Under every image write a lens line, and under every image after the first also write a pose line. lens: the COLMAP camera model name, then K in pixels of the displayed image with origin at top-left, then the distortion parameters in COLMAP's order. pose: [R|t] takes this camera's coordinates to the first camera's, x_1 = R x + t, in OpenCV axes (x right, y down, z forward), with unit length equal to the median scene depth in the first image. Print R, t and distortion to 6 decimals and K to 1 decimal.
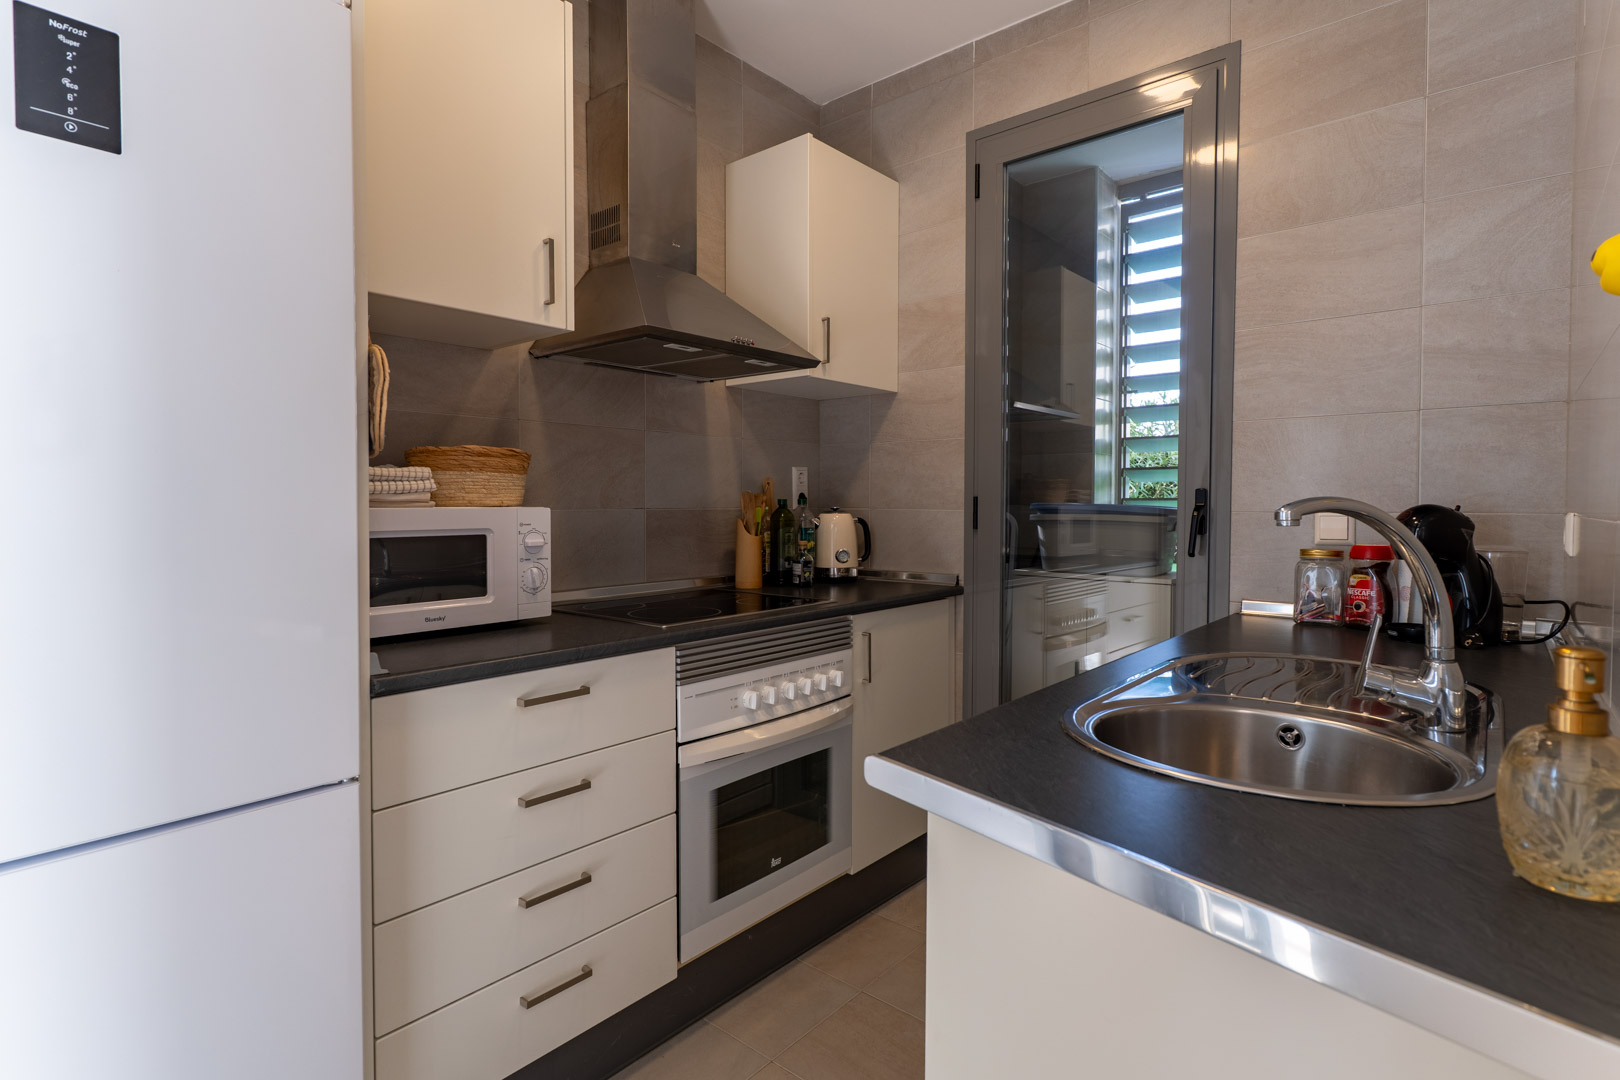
lens RADIAL K [[789.8, 0, 816.6], [0, 789.8, 531.4], [0, 0, 1]] dist [0.003545, -0.001287]
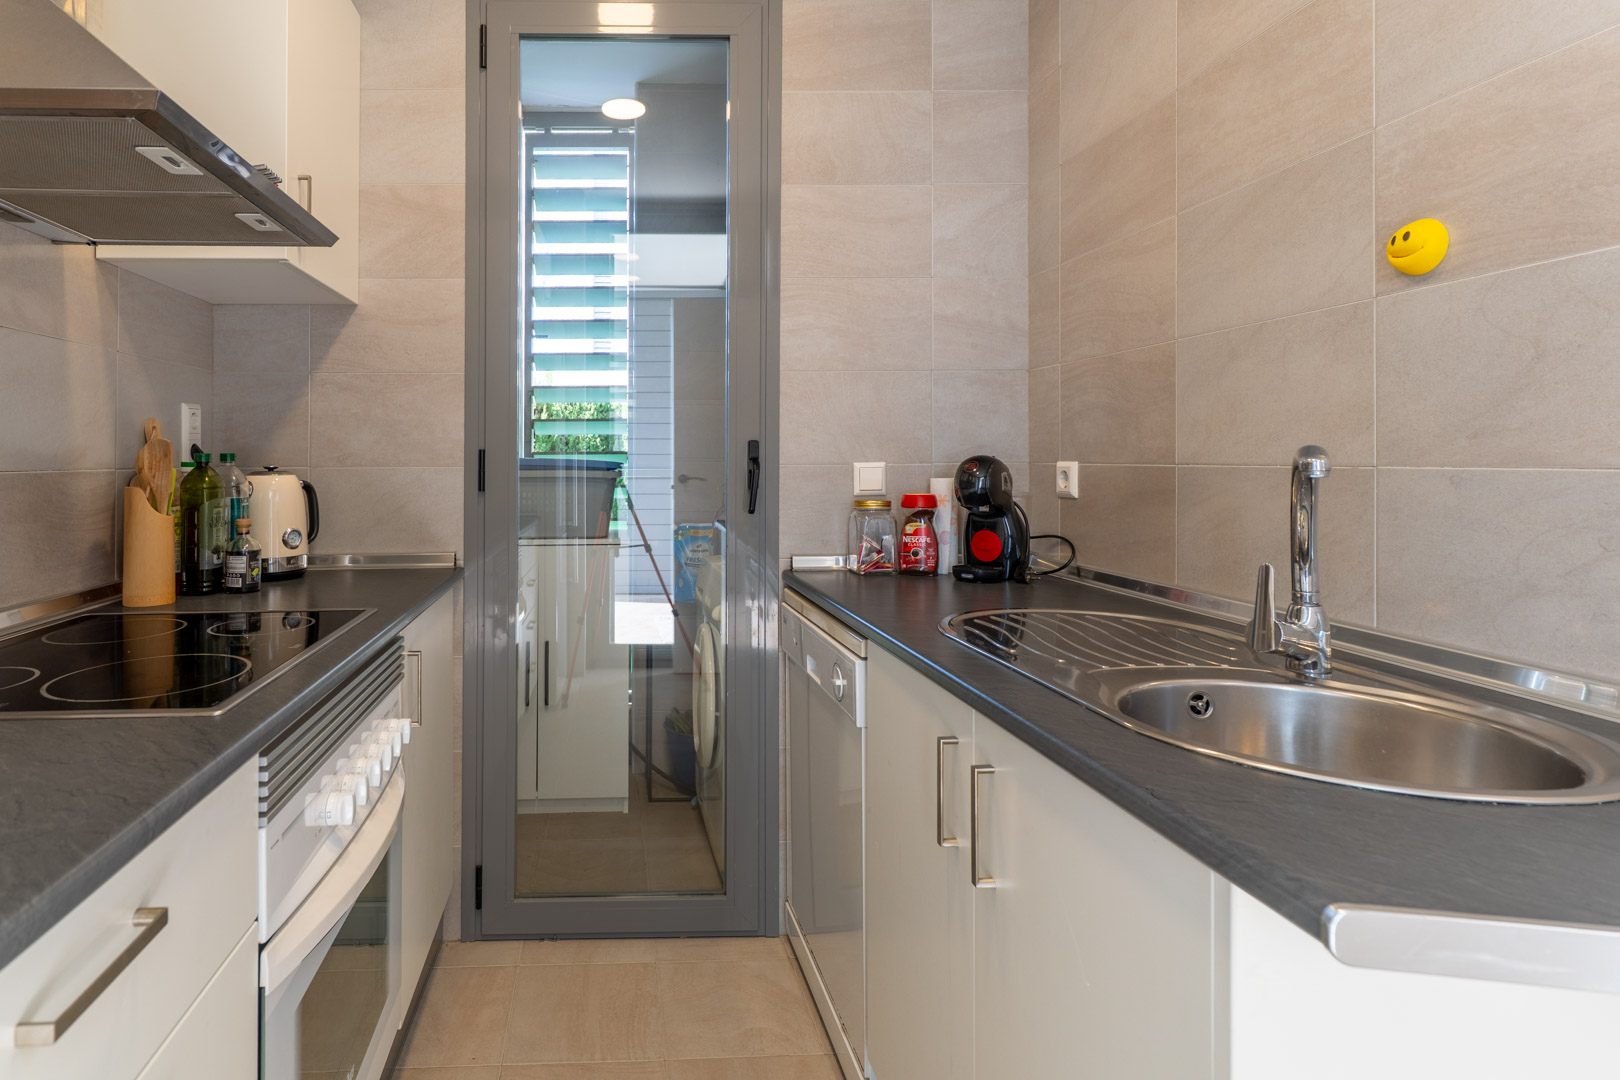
lens RADIAL K [[865.0, 0, 807.6], [0, 865.0, 455.8], [0, 0, 1]] dist [-0.000763, -0.000304]
pose [[0.748128, -0.005392, 0.663533, -0.148975], [0.030825, 0.999170, -0.026636, -0.006783], [-0.662838, 0.040380, 0.747673, 0.192071]]
